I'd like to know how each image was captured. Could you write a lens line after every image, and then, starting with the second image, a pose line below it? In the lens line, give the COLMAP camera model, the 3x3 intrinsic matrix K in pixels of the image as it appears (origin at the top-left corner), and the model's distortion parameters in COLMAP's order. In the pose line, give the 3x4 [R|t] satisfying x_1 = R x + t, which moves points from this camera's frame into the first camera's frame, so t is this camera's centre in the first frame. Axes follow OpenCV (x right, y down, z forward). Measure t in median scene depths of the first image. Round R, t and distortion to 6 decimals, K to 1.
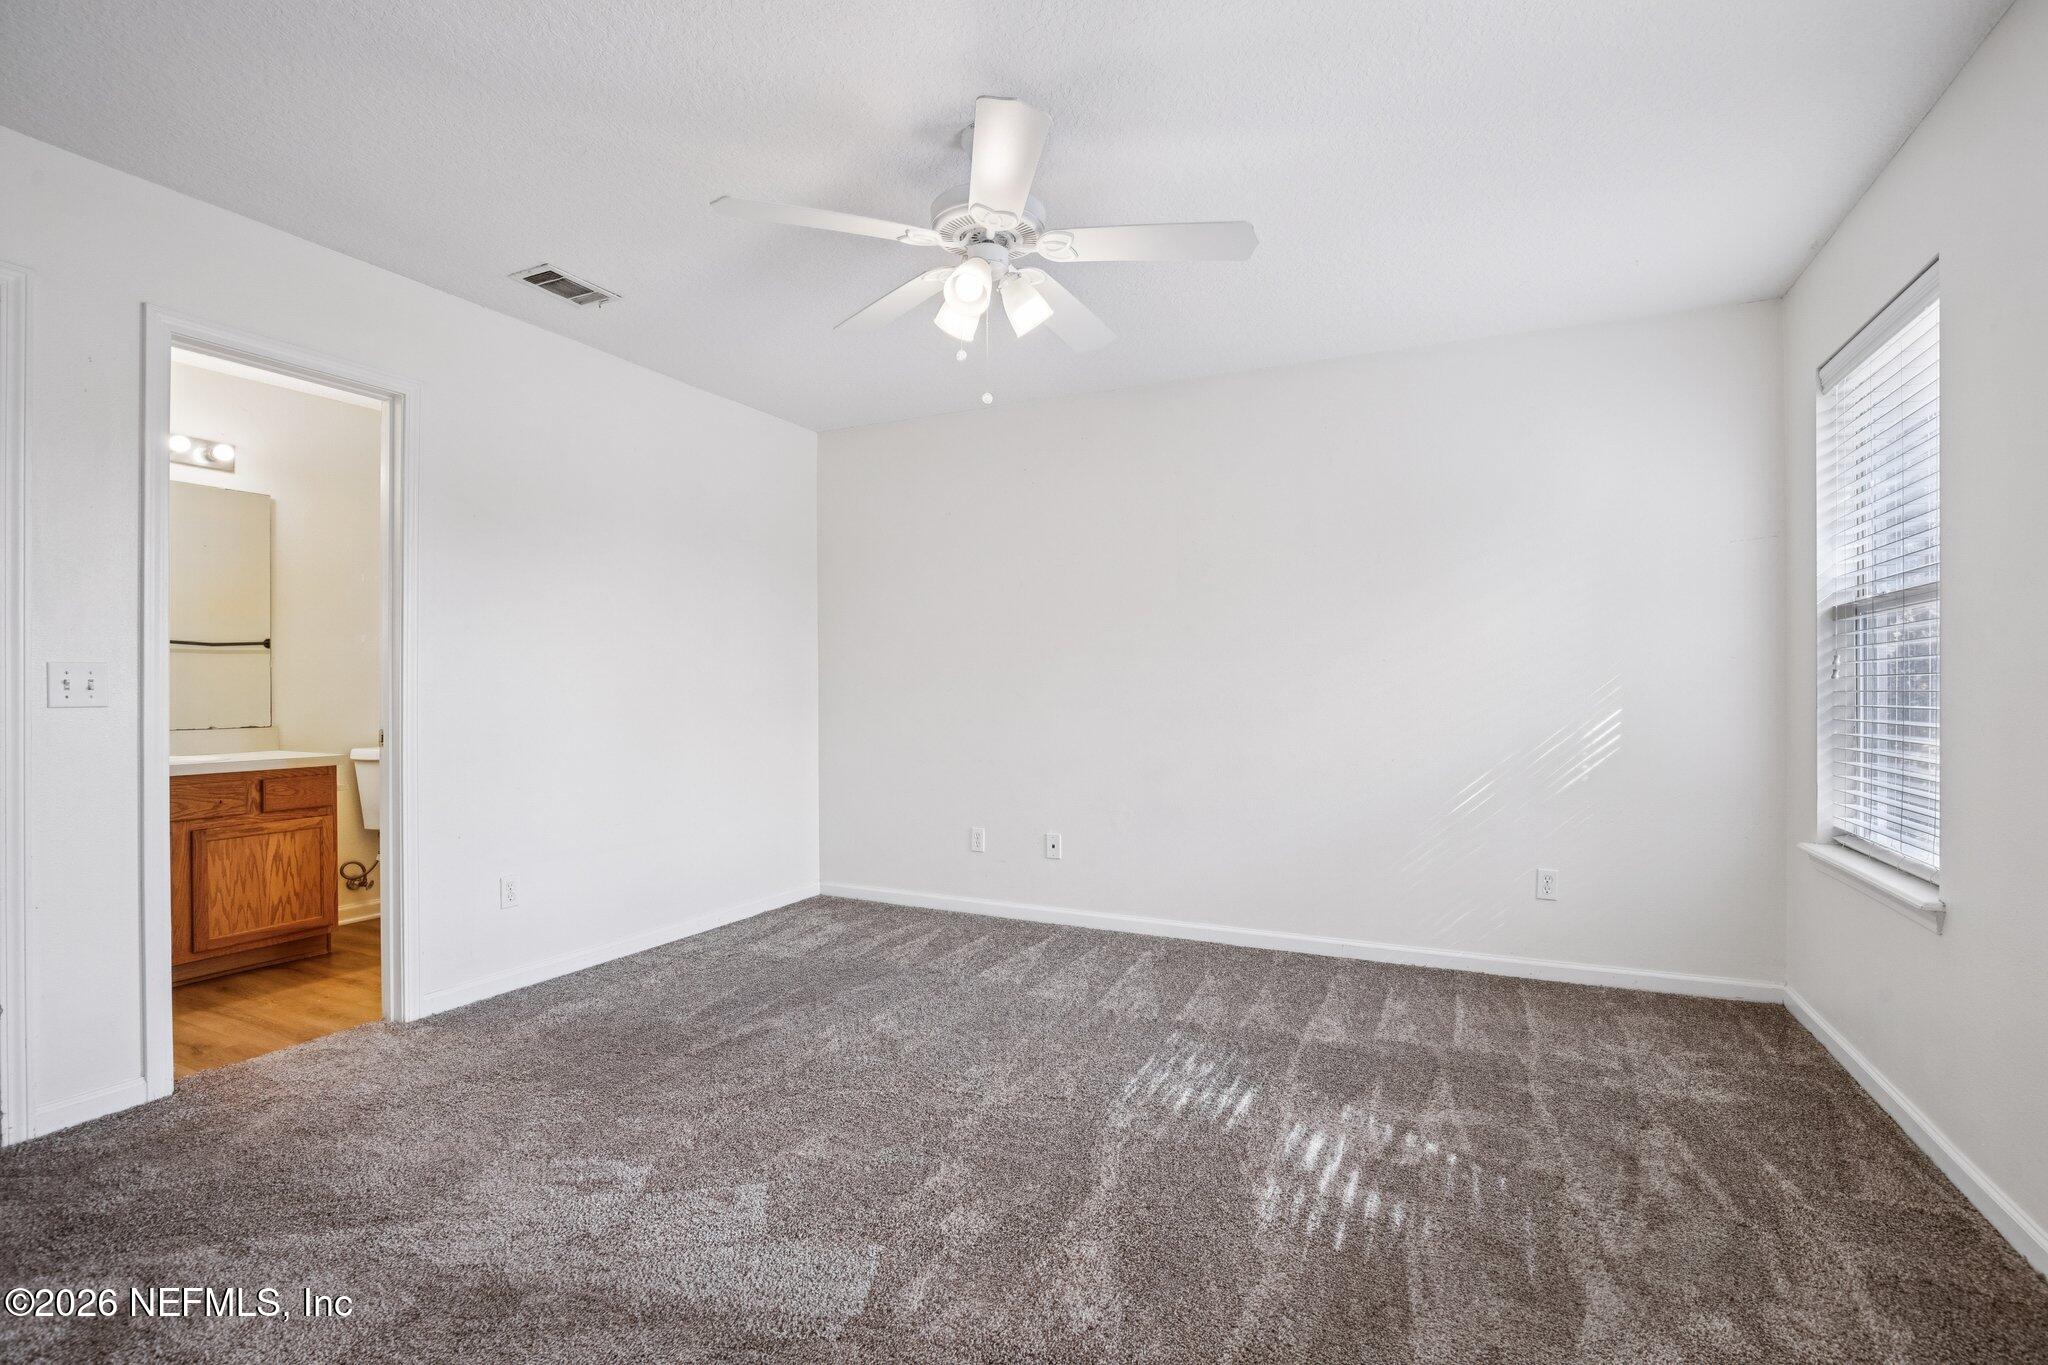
lens RADIAL K [[947.8, 0, 1019.6], [0, 947.8, 687.1], [0, 0, 1]] dist [-0.030767, 0.003803]
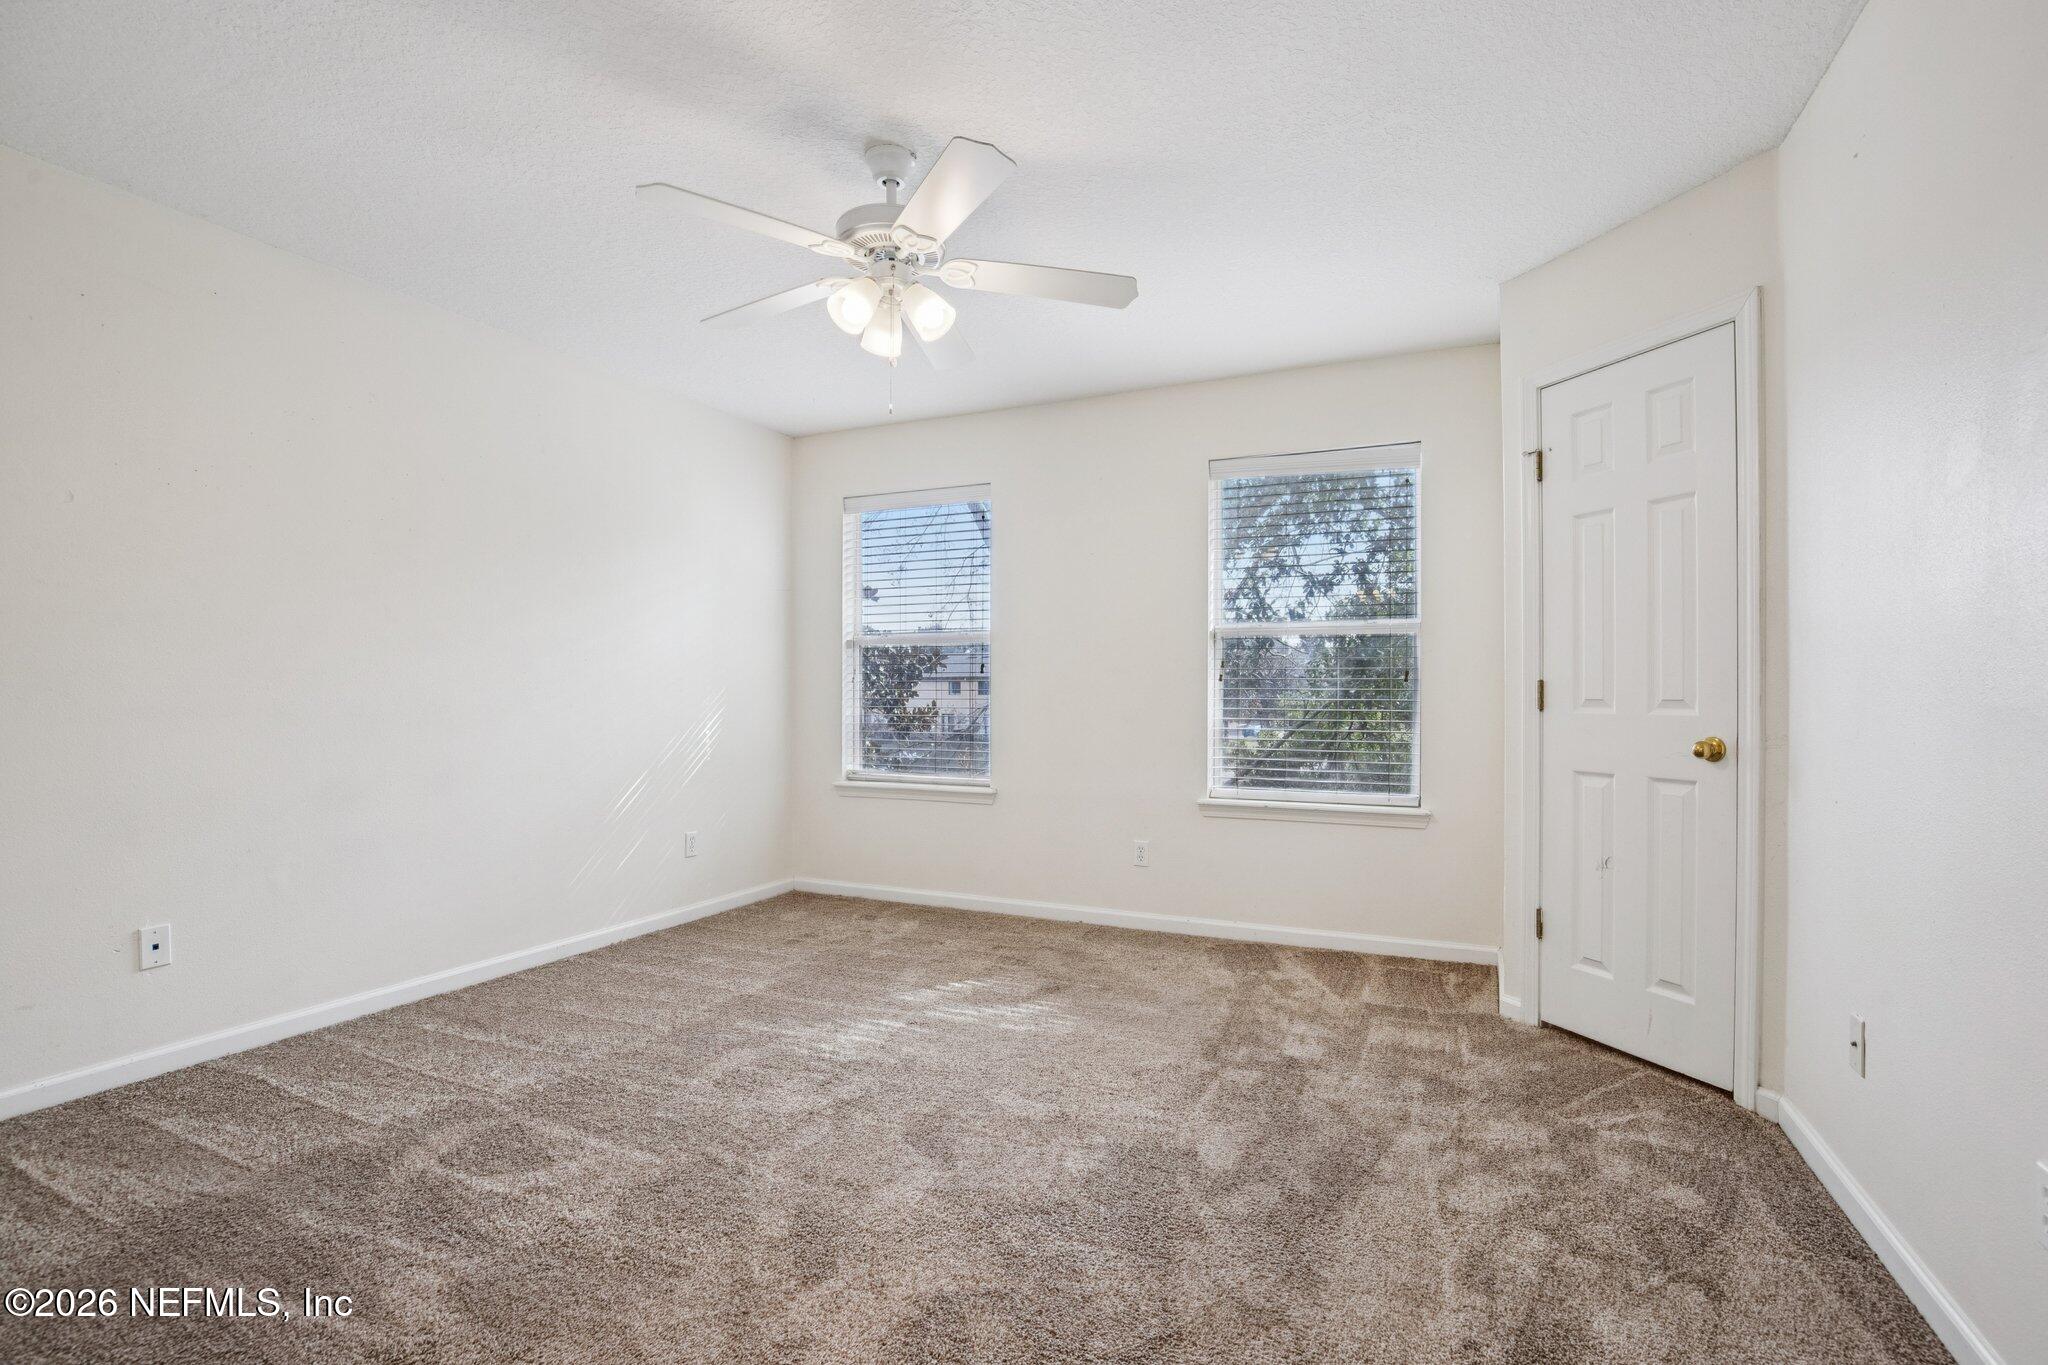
lens RADIAL K [[947.8, 0, 1017.8], [0, 947.8, 686.9], [0, 0, 1]] dist [-0.030767, 0.003803]
pose [[-0.011274, 0.005110, 0.999923, -0.777572], [-0.004831, 0.999975, -0.005165, 0.000575], [-0.999925, -0.004889, -0.011249, 0.617870]]
